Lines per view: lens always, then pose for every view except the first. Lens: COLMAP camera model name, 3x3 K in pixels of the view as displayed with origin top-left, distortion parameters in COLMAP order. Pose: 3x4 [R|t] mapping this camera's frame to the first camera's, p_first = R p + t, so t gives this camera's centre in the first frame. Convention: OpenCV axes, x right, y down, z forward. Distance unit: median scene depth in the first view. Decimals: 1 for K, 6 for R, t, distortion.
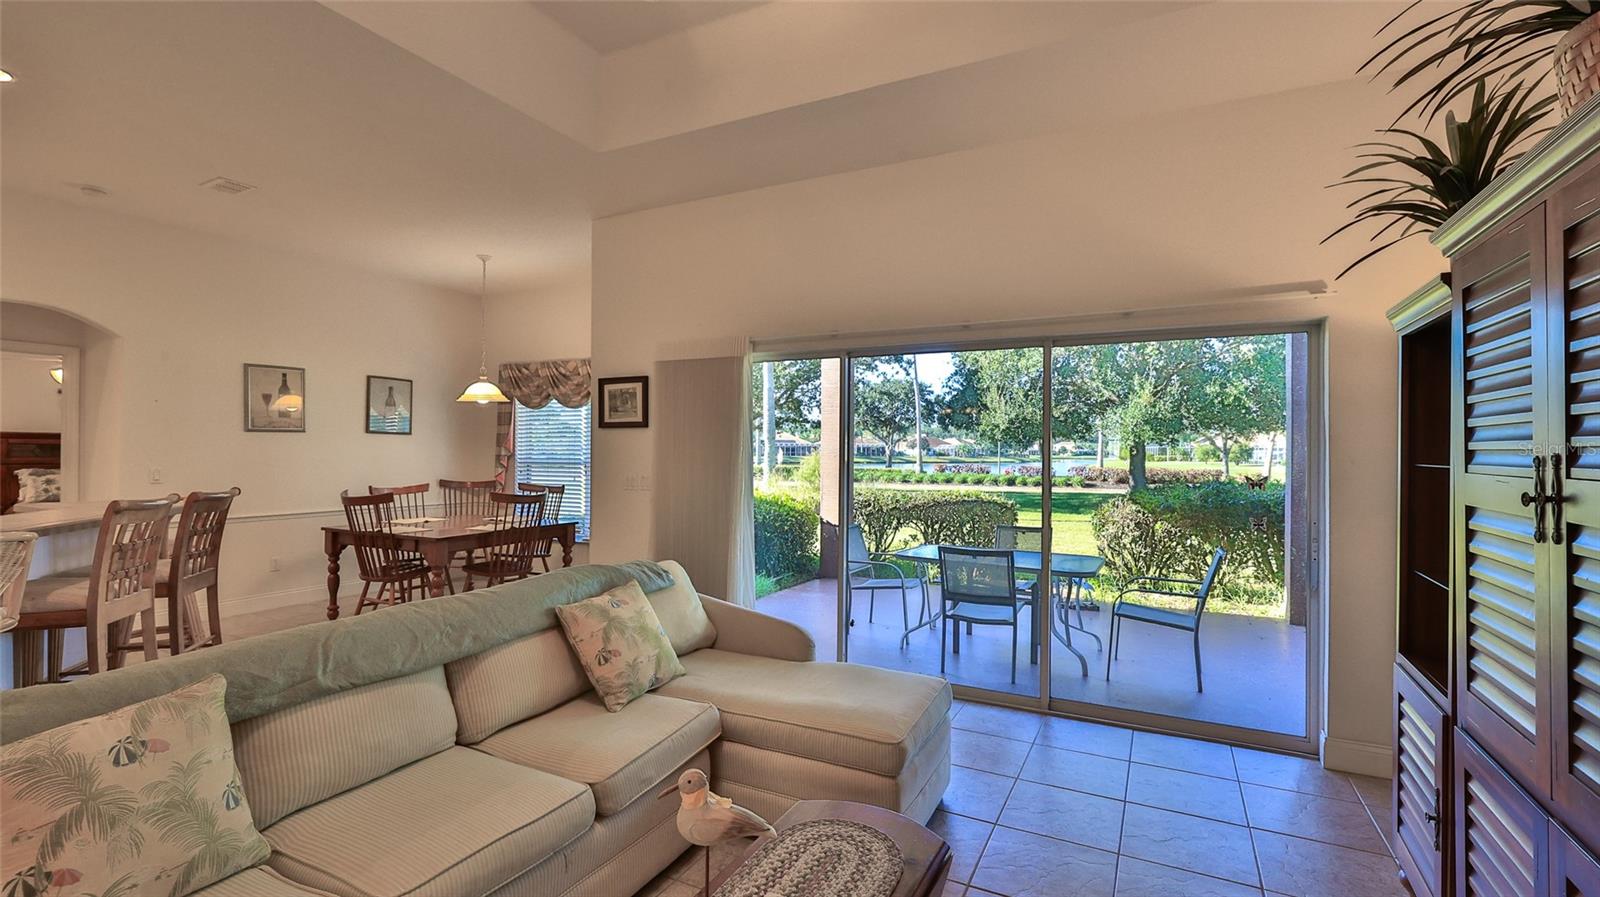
lens RADIAL K [[708.8, 0, 795.5], [0, 708.8, 442.2], [0, 0, 1]] dist [-0.000141, 0.000334]
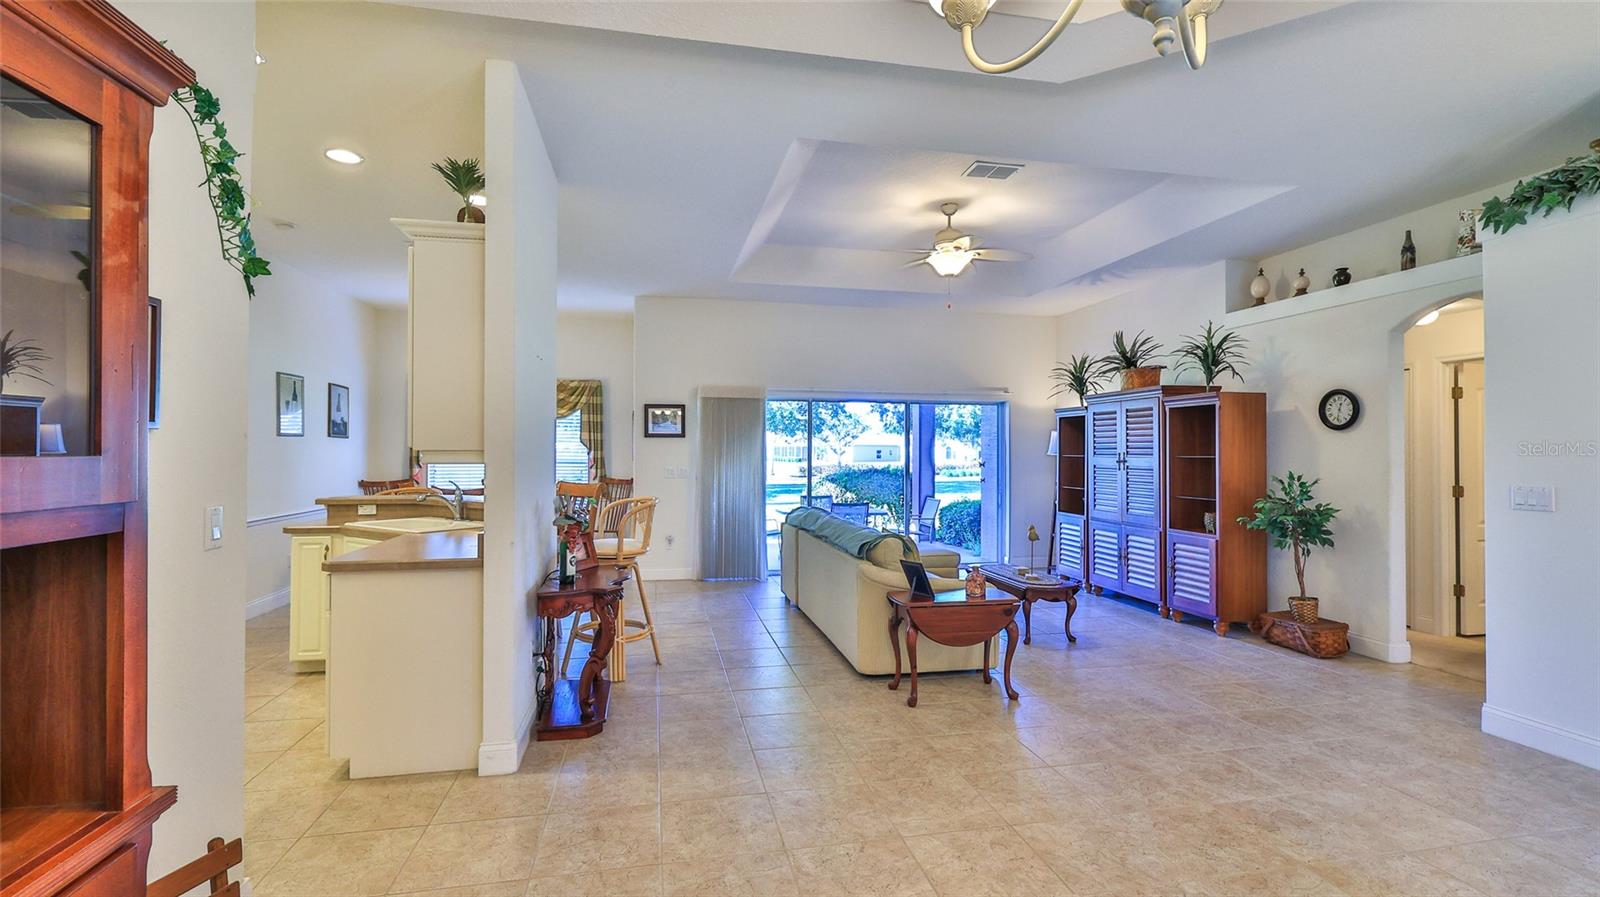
lens RADIAL K [[708.8, 0, 795.5], [0, 708.8, 442.2], [0, 0, 1]] dist [-0.000141, 0.000334]
pose [[0.771671, 0.003384, 0.636013, -1.012240], [-0.004822, 0.999988, 0.000530, -0.012283], [-0.636003, -0.003476, 0.771678, -0.361878]]
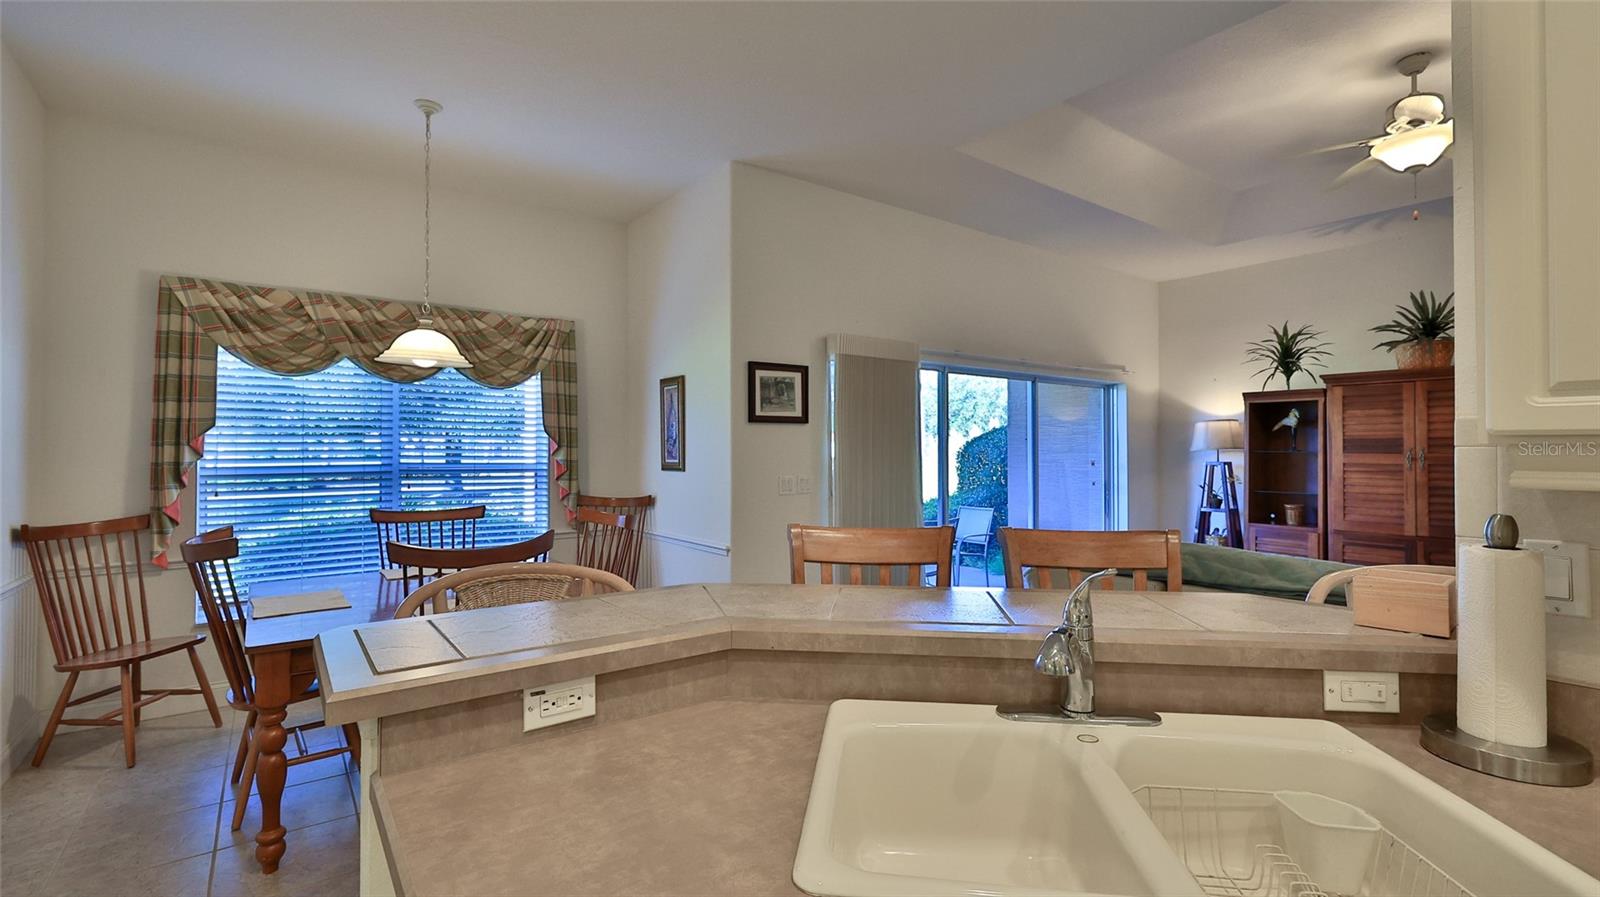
lens RADIAL K [[708.8, 0, 795.5], [0, 708.8, 442.2], [0, 0, 1]] dist [-0.000141, 0.000334]
pose [[0.433327, -0.000045, 0.901237, -1.017618], [-0.005907, 0.999978, 0.002891, 0.000032], [-0.901217, -0.006576, 0.433317, 0.621874]]
